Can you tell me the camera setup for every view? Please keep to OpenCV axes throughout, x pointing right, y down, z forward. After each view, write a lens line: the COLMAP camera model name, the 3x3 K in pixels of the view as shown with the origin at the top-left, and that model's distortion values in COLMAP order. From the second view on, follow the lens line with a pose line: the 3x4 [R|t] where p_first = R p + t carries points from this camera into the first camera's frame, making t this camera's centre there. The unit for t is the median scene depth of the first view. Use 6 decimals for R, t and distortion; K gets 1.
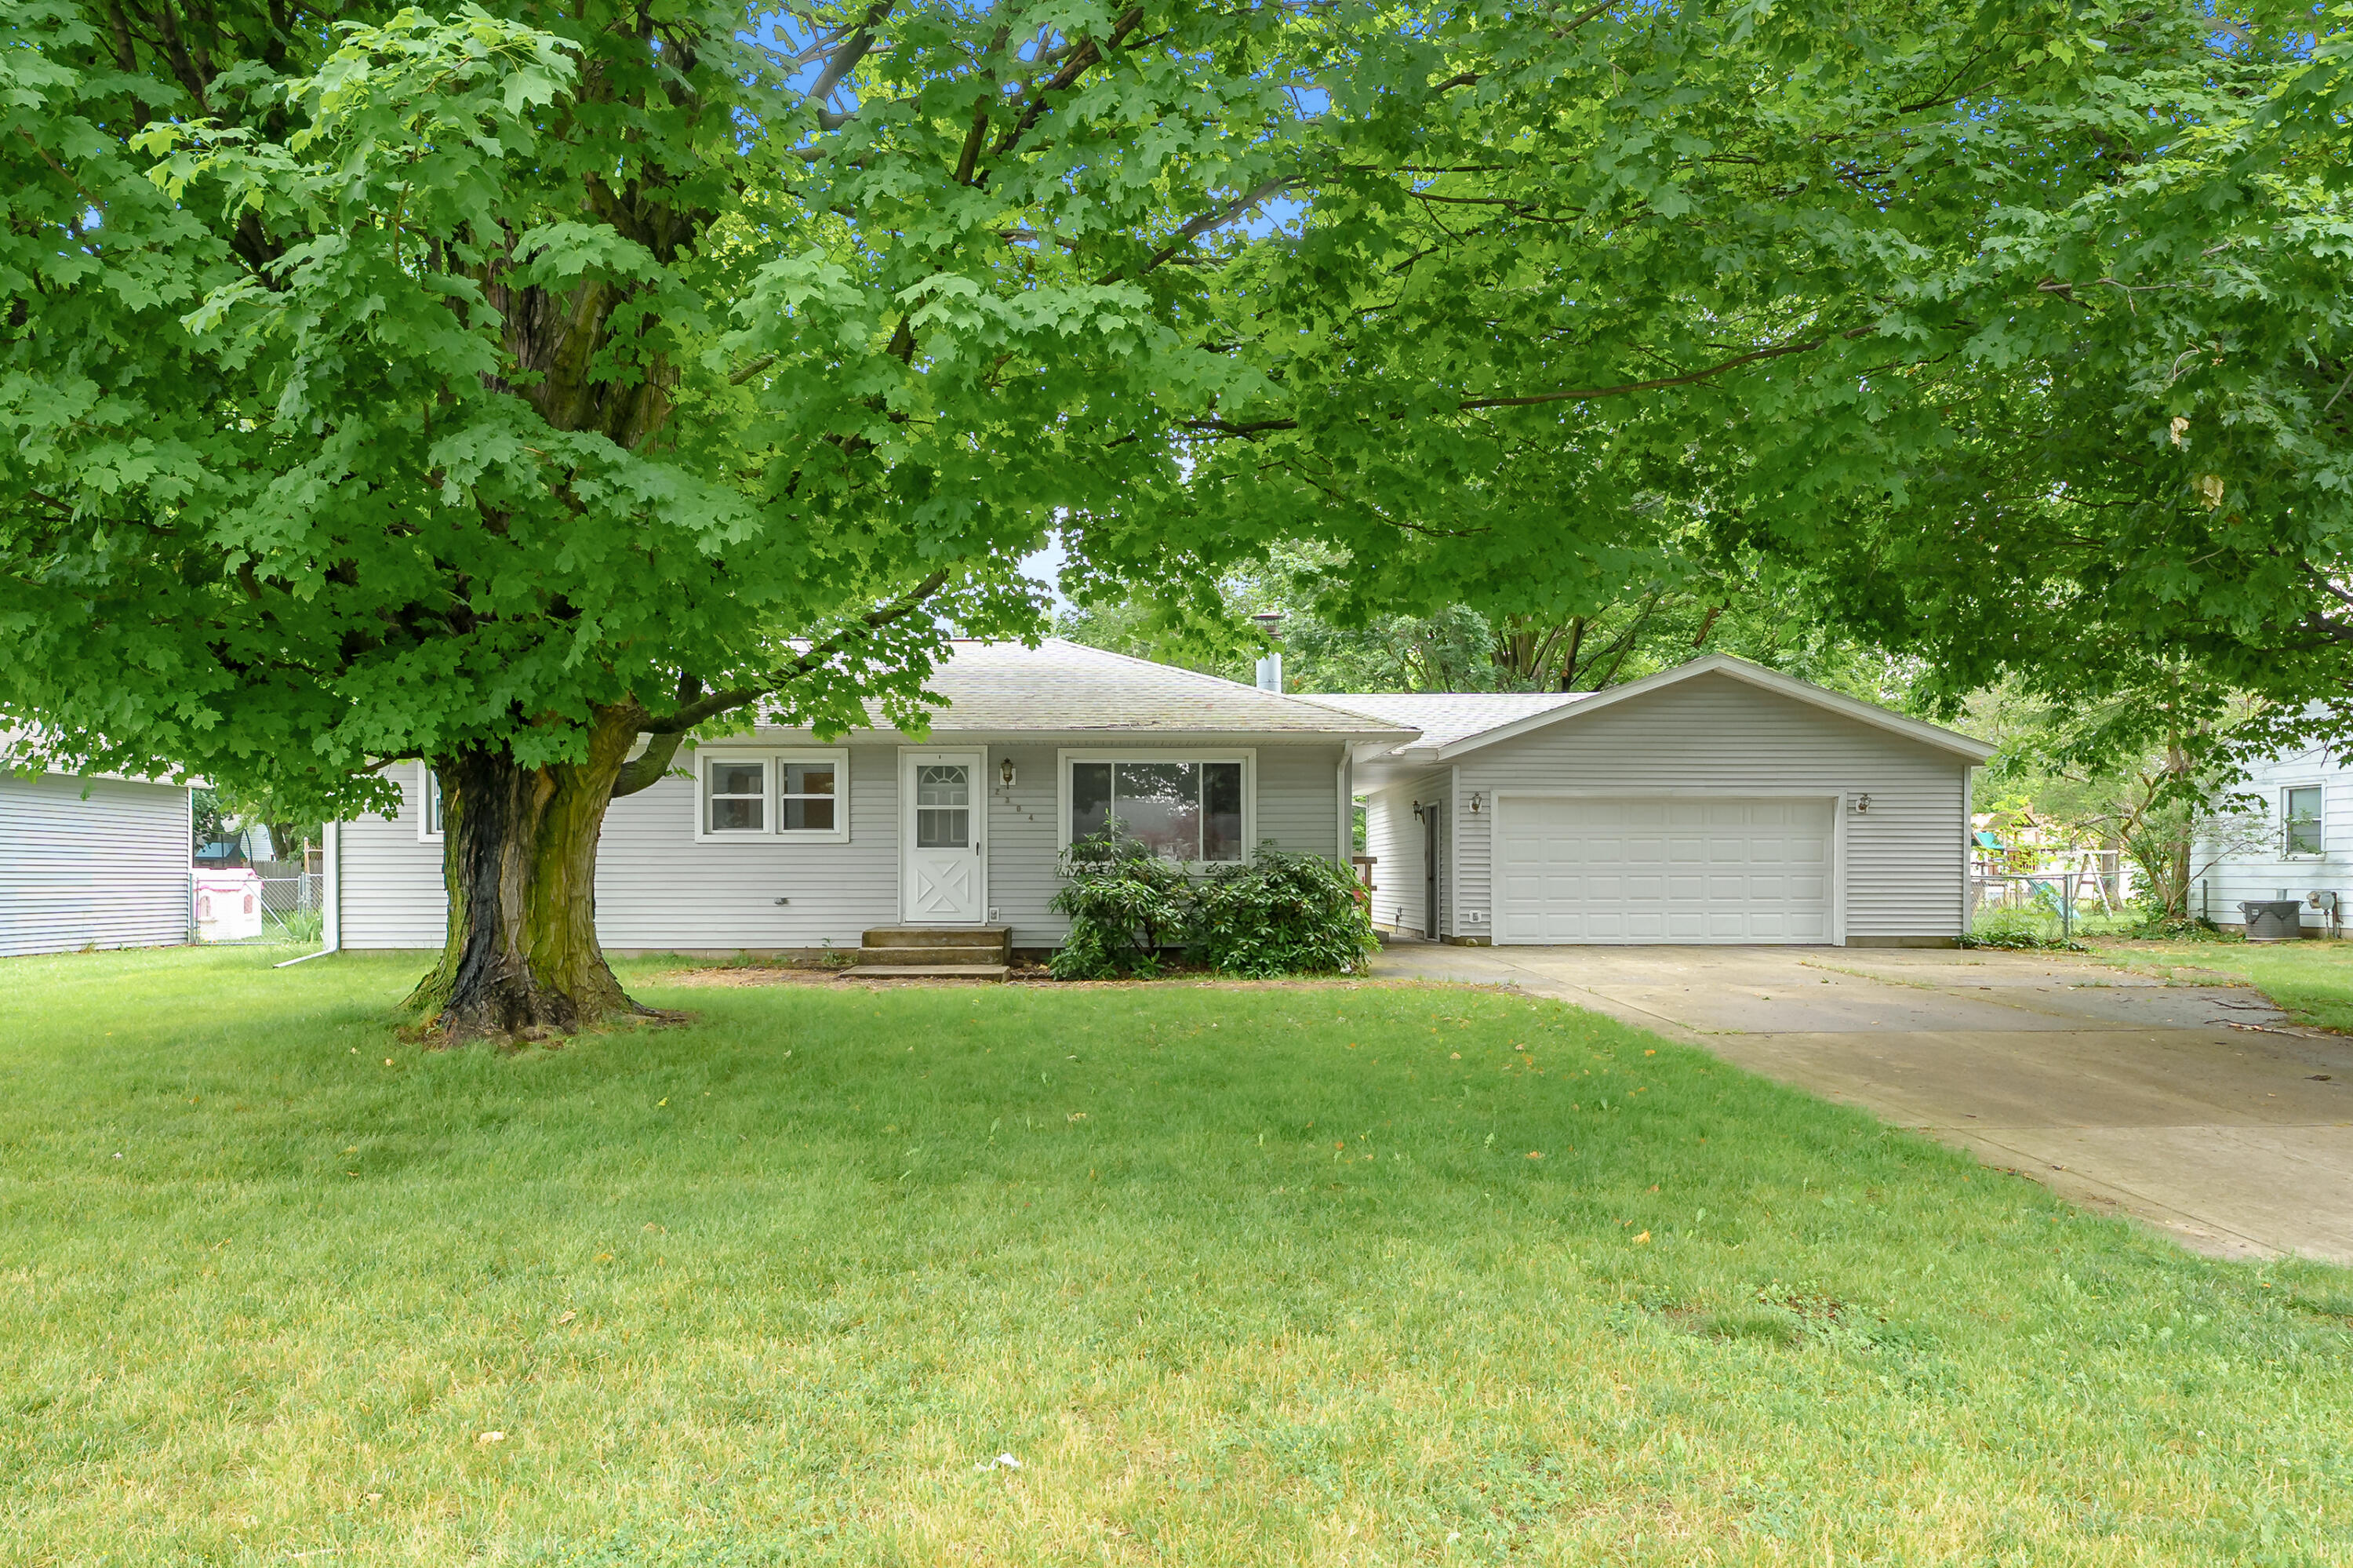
lens RADIAL K [[1364.9, 0, 1173.0], [0, 1364.9, 853.4], [0, 0, 1]] dist [-0.005498, -0.000843]
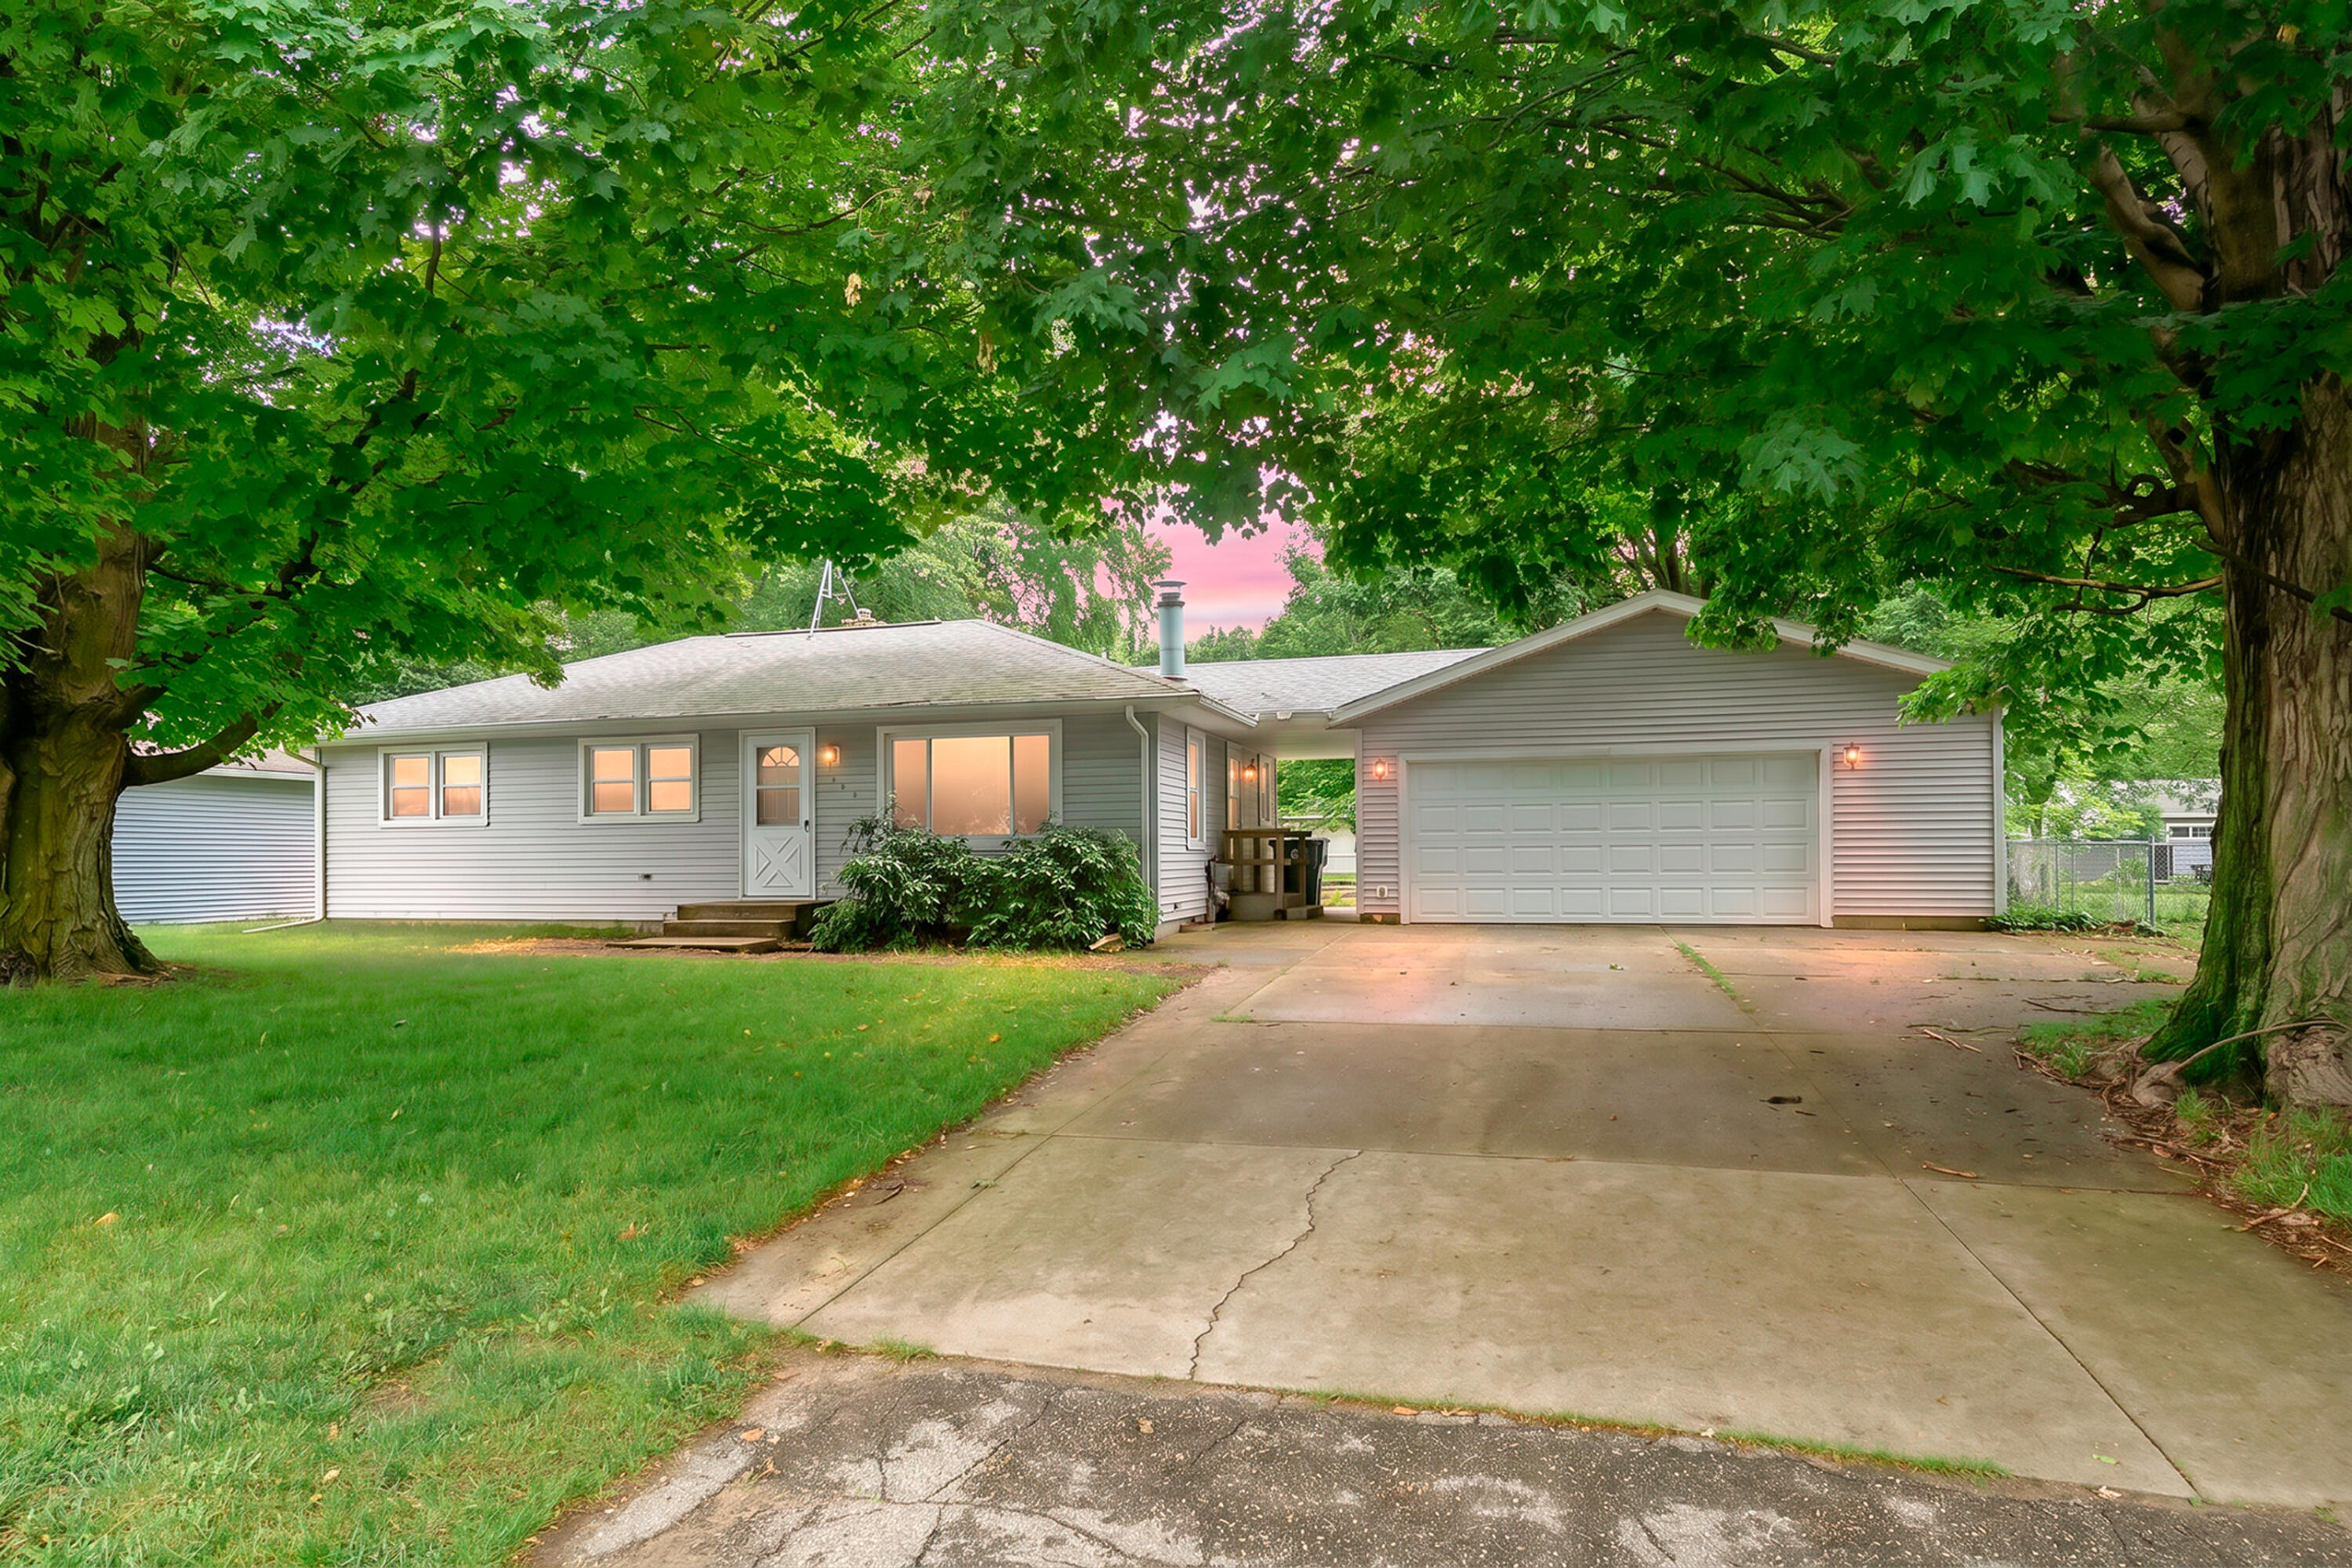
lens RADIAL K [[1364.3, 0, 1172.5], [0, 1364.3, 853.3], [0, 0, 1]] dist [-0.005498, -0.000843]
pose [[0.953006, -0.008557, -0.302831, 0.427112], [0.012723, 0.999850, 0.011786, 0.009112], [0.302685, -0.015085, 0.952971, 0.106190]]
